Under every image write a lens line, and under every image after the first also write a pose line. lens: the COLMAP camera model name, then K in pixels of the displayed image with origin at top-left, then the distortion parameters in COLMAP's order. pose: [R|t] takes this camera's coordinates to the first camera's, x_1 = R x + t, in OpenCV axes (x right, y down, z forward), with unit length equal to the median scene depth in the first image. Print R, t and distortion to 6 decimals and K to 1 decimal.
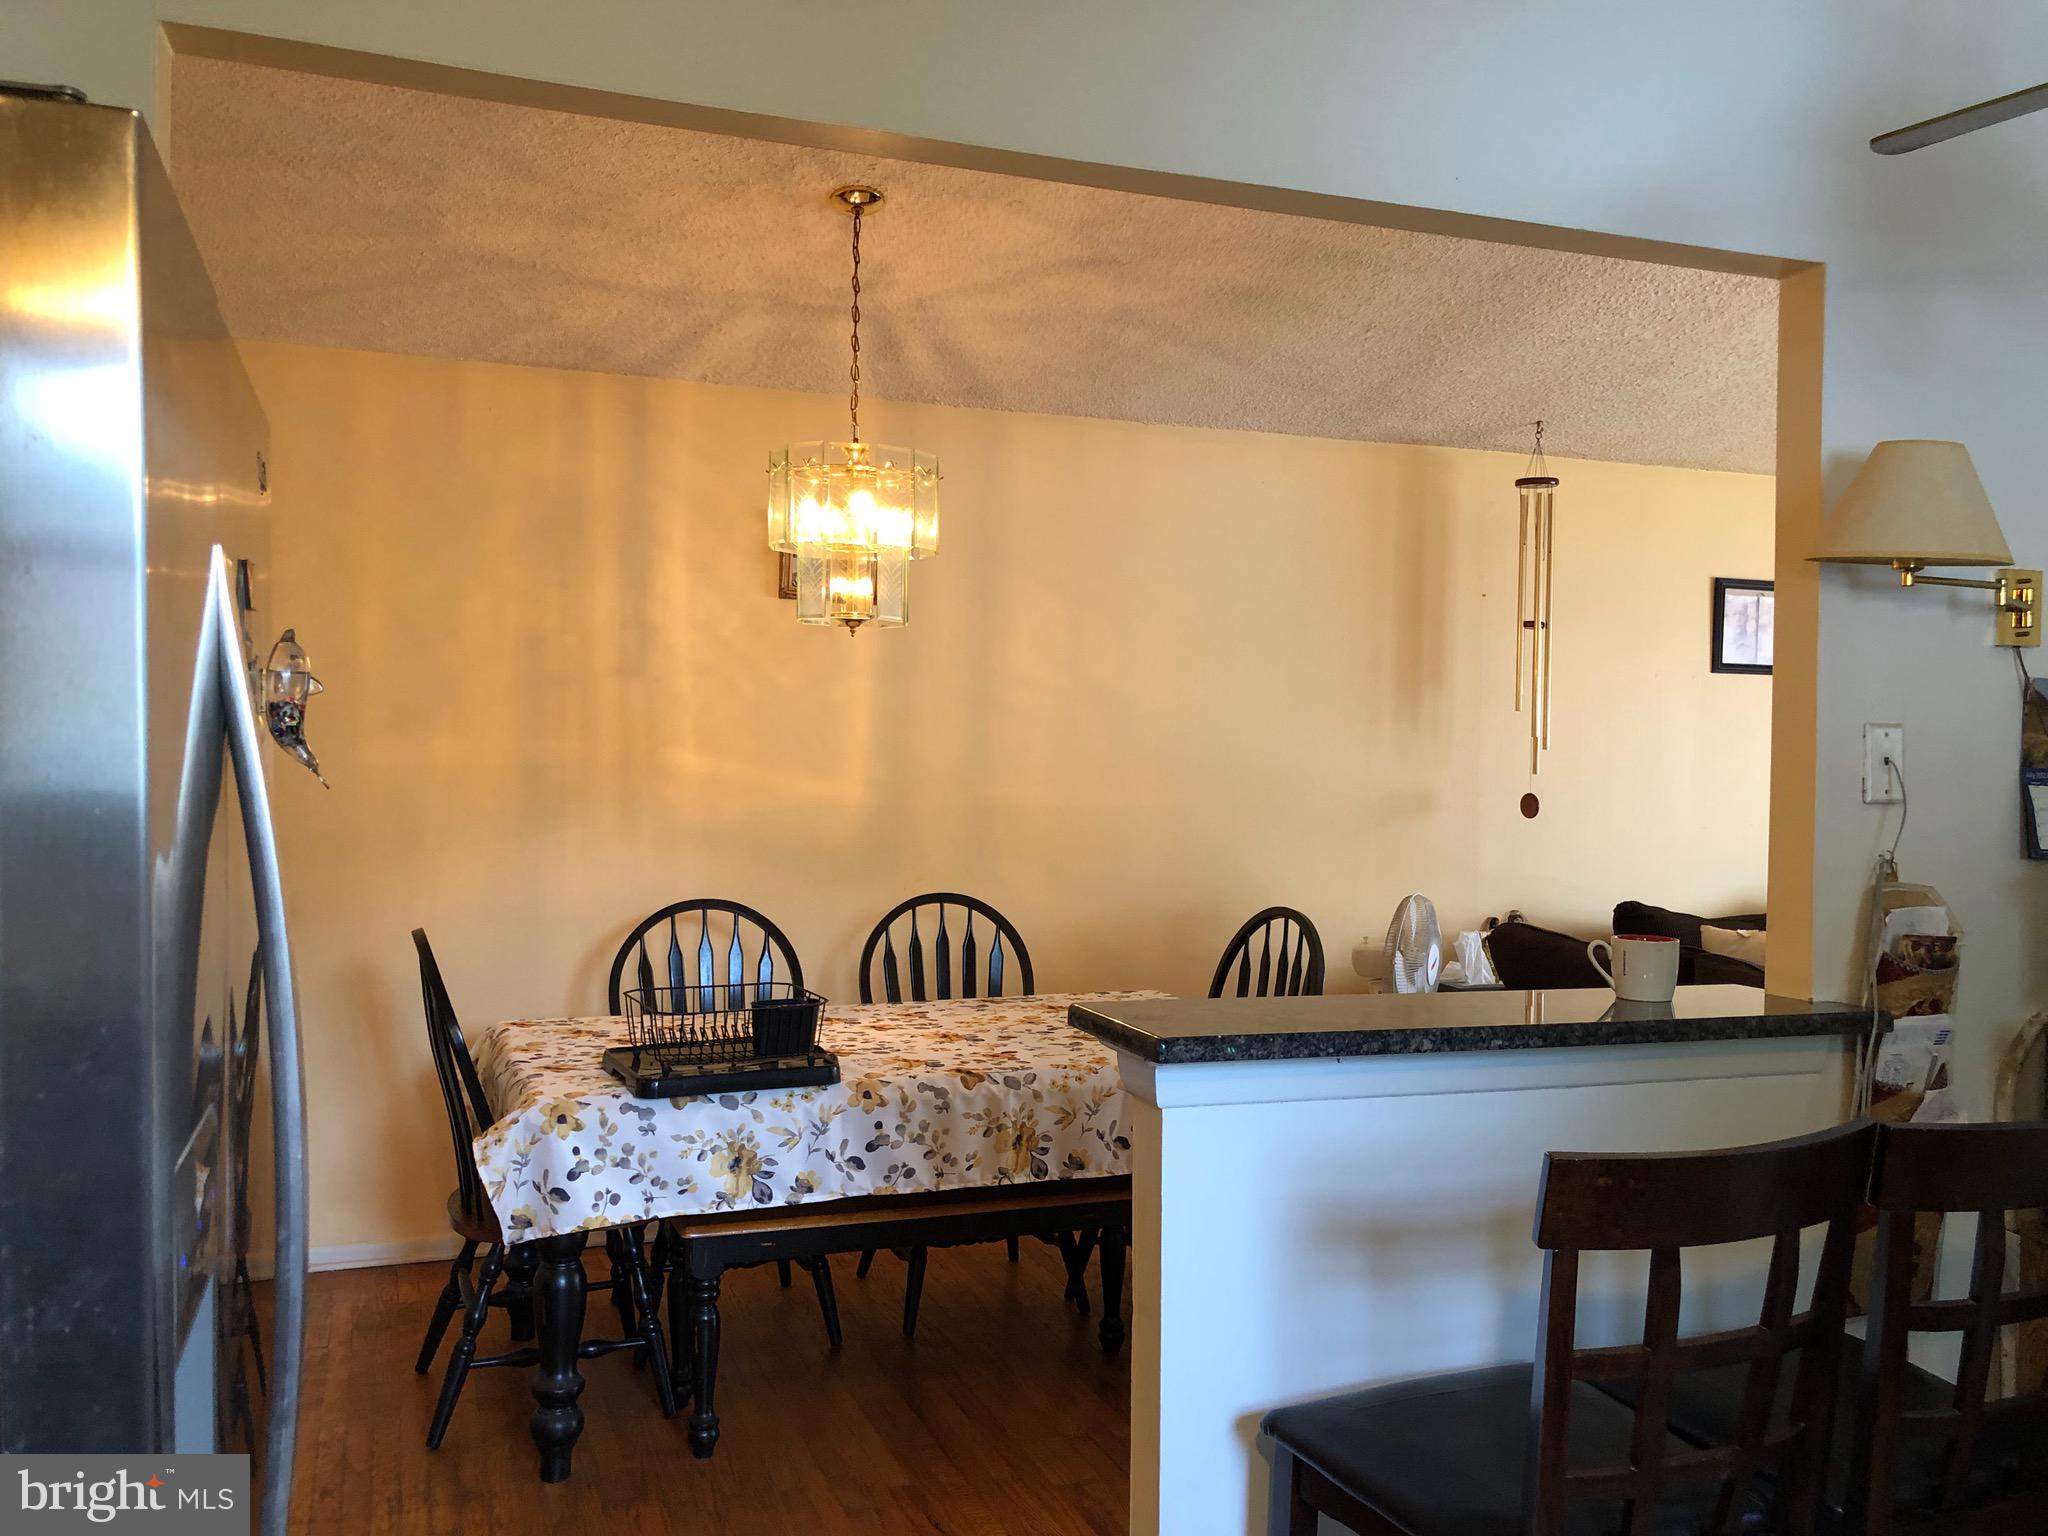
lens RADIAL K [[1678.1, 0, 1055.6], [0, 1678.1, 766.5], [0, 0, 1]] dist [0.048224, -0.060853]
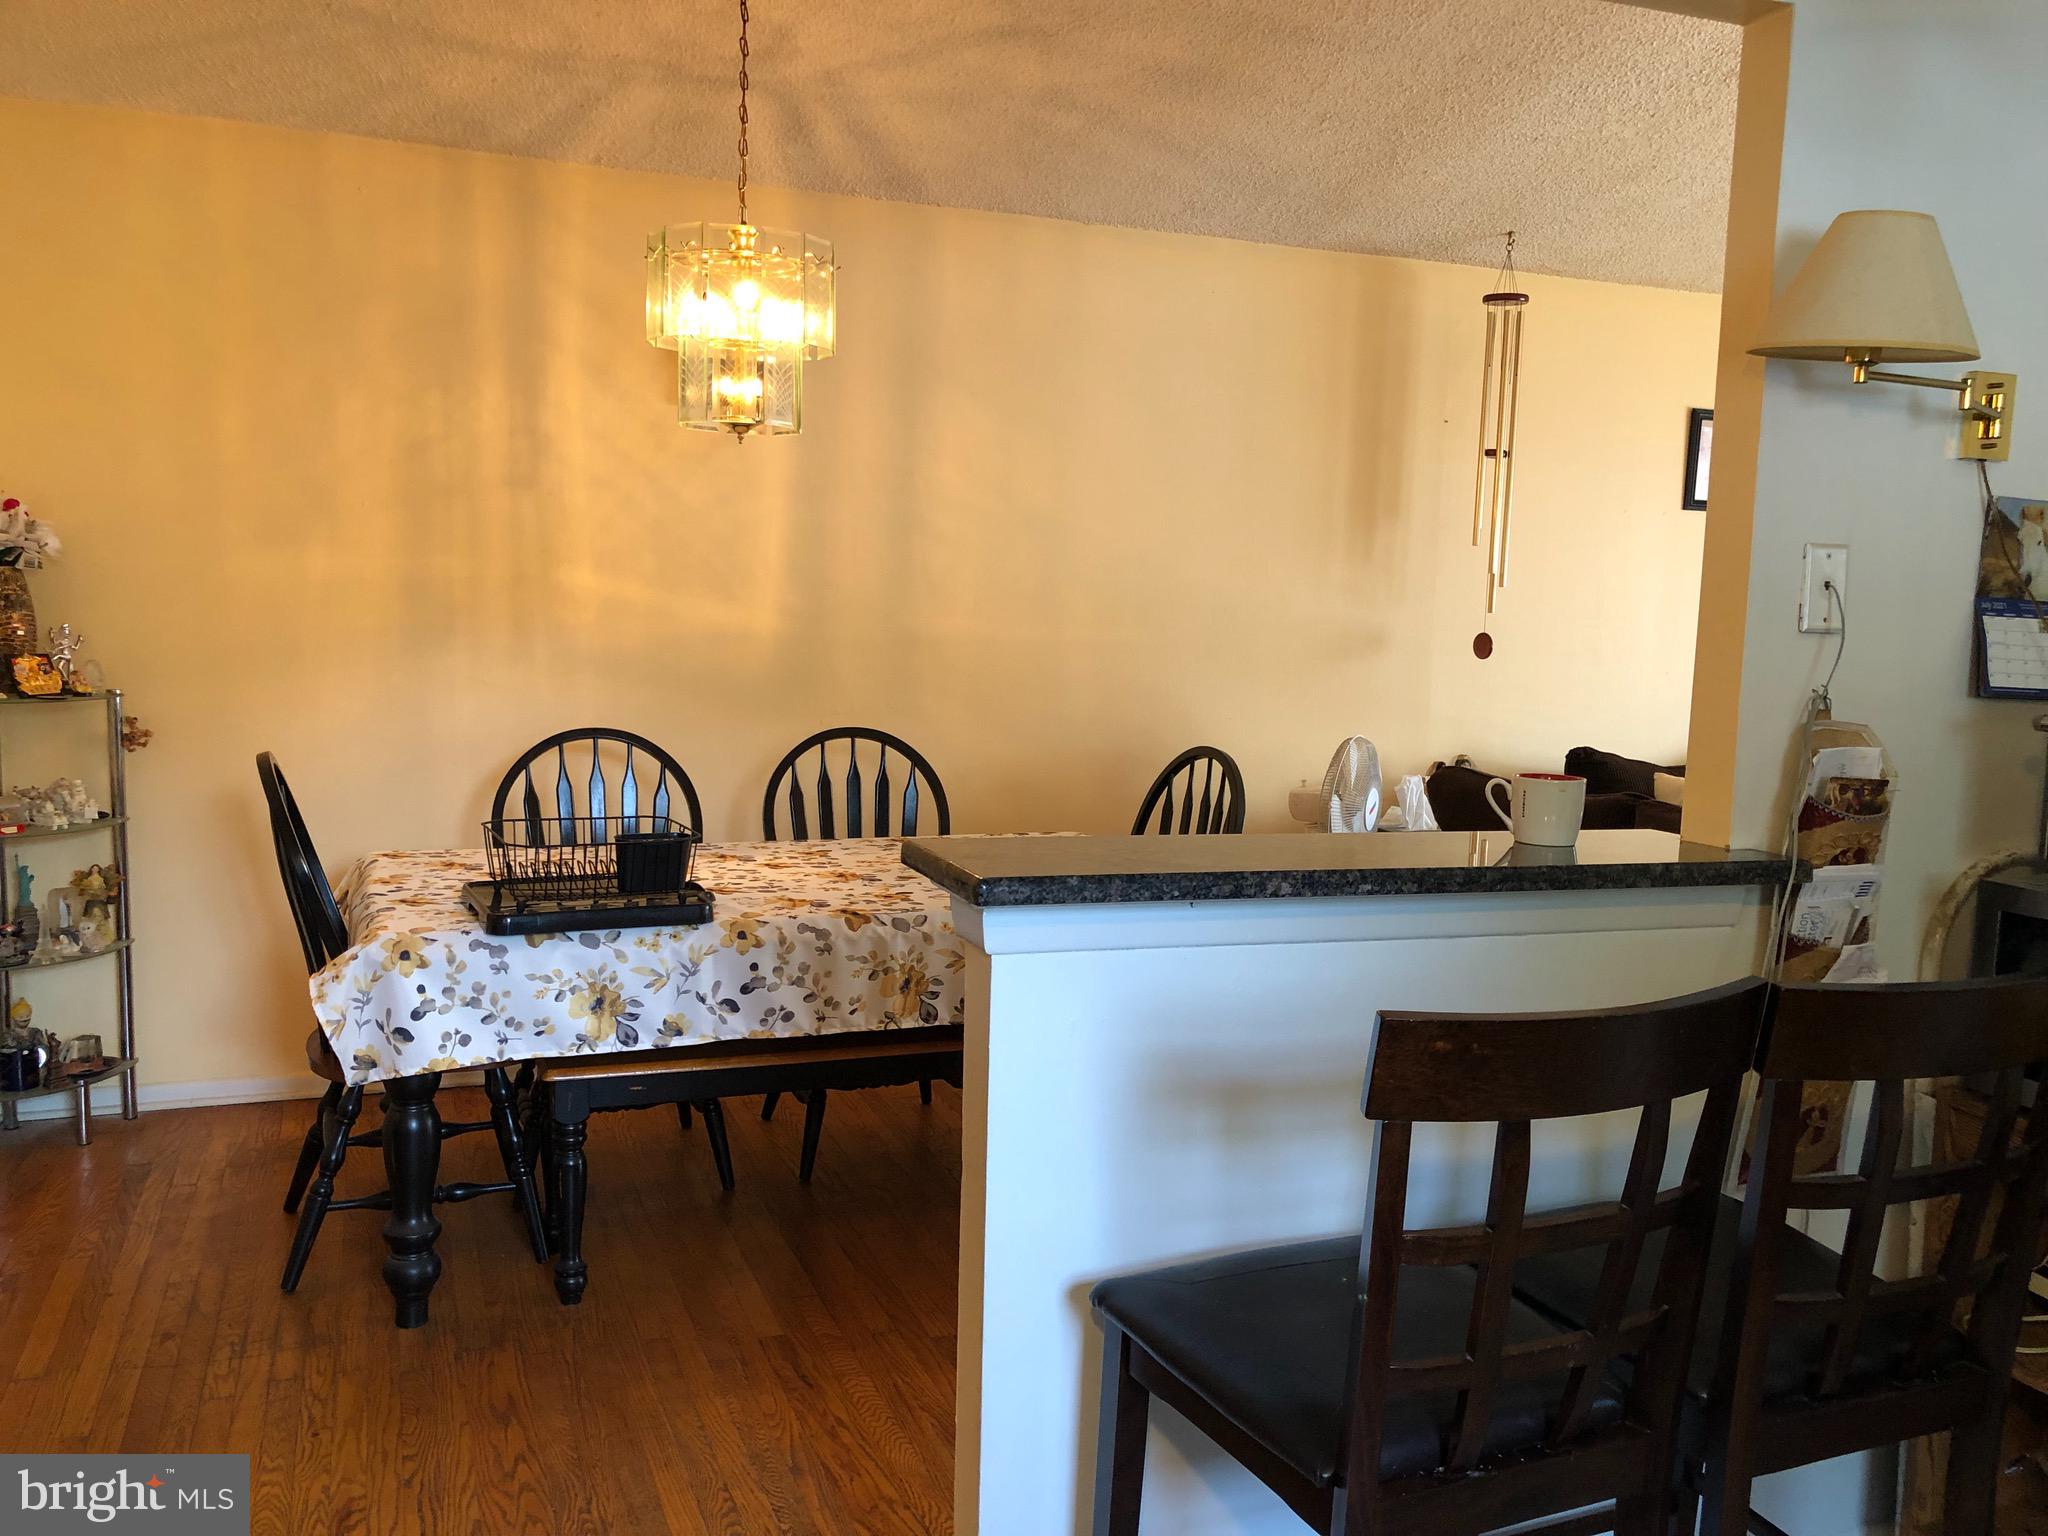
lens RADIAL K [[1678.1, 0, 1063.8], [0, 1678.1, 786.2], [0, 0, 1]] dist [0.048224, -0.060853]
pose [[0.999820, 0.015180, 0.011393, 0.054826], [-0.016276, 0.994523, 0.103243, 0.012191], [-0.009764, -0.103409, 0.994591, 0.070057]]
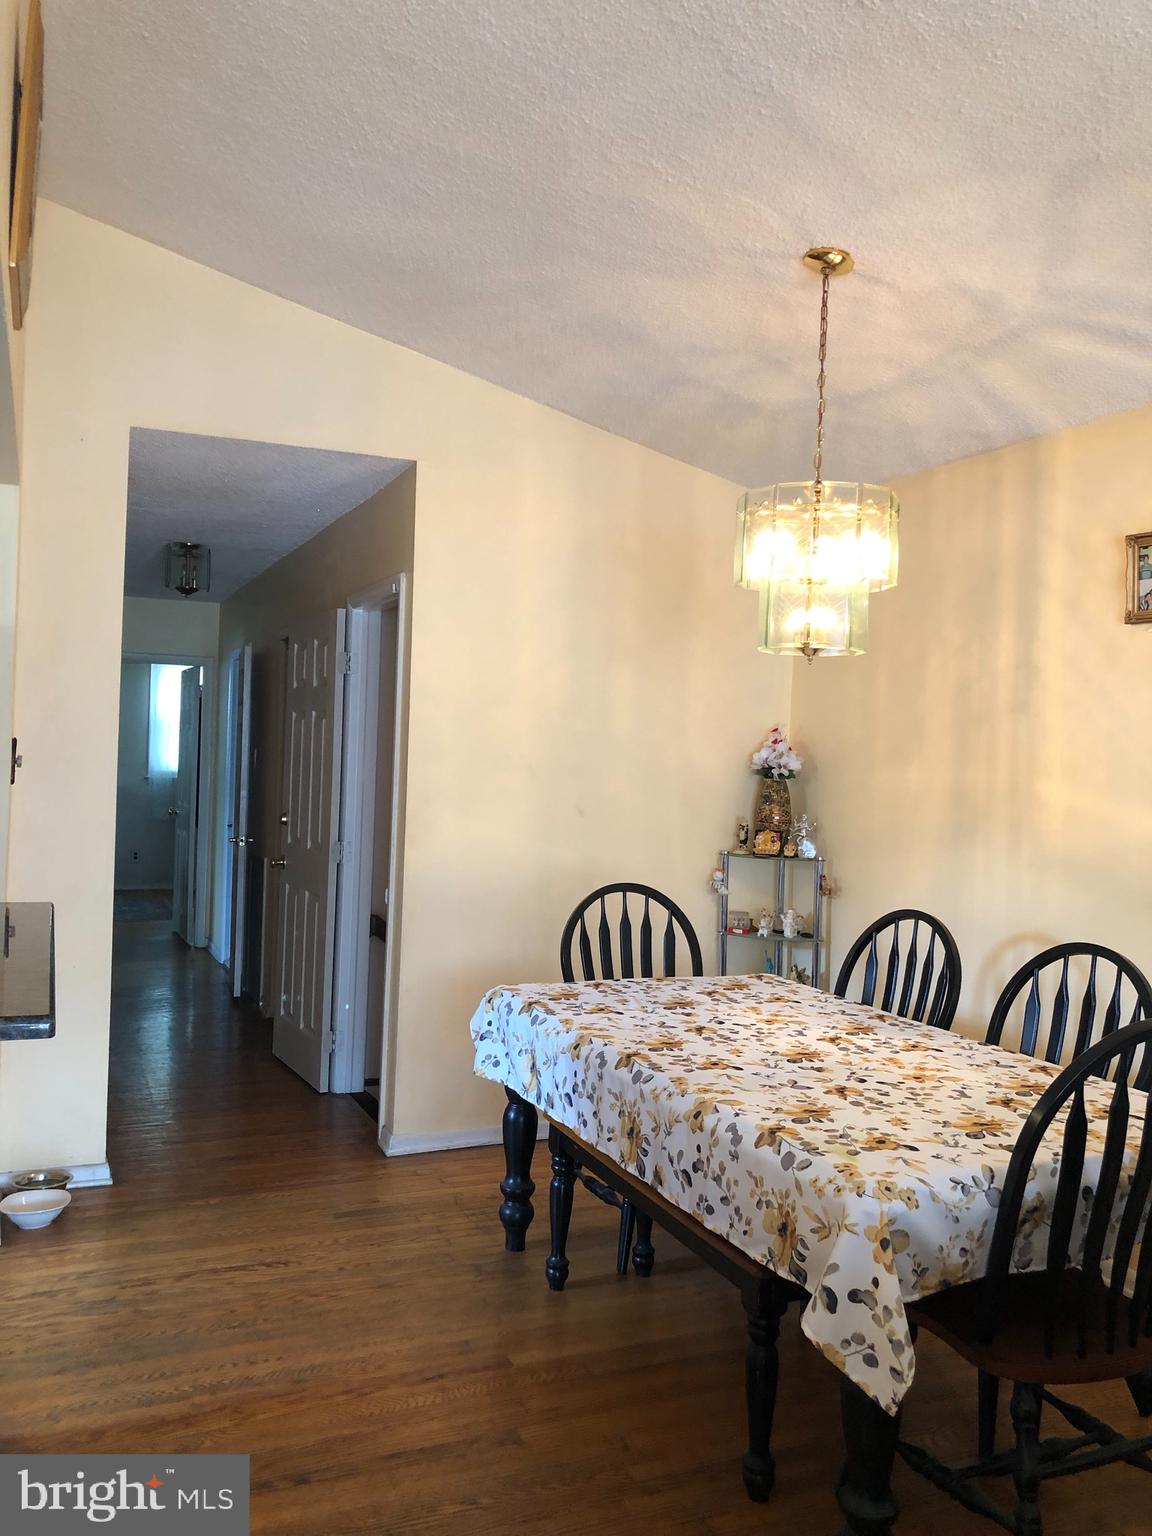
lens RADIAL K [[1258.6, 0, 556.3], [0, 1258.6, 767.6], [0, 0, 1]] dist [0.048224, -0.060853]
pose [[0.018886, -0.005571, -0.999806, 0.778308], [-0.049204, 0.998768, -0.006494, 0.002434], [0.998610, 0.049317, 0.018589, 0.940061]]
